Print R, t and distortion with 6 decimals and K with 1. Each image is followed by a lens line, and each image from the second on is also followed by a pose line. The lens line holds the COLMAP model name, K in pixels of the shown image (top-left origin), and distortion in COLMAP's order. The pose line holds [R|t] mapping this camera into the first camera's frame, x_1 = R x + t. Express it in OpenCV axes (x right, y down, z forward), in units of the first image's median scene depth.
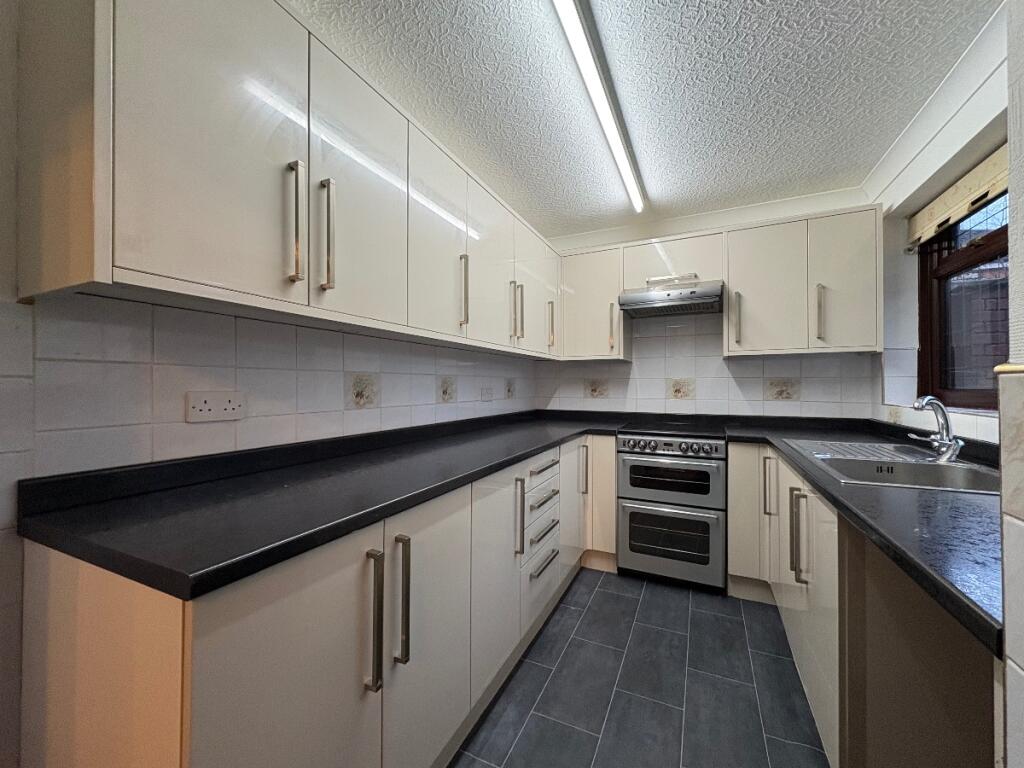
lens RADIAL K [[407.8, 0, 512.0], [0, 407.8, 384.0], [0, 0, 1]] dist [-0.003202, -0.000035]
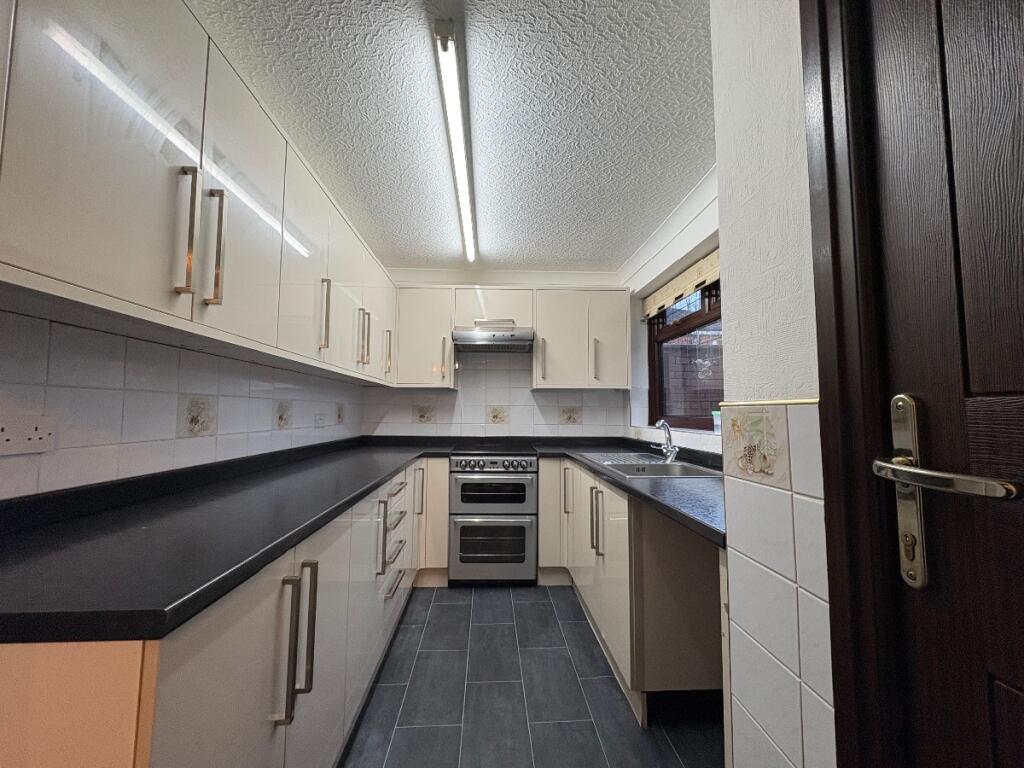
lens RADIAL K [[407.8, 0, 512.0], [0, 407.8, 384.0], [0, 0, 1]] dist [-0.003202, -0.000035]
pose [[0.878096, 0.038628, 0.476922, -0.144700], [-0.007677, 0.997745, -0.066676, 0.001351], [-0.478423, 0.054886, 0.876413, -0.062433]]
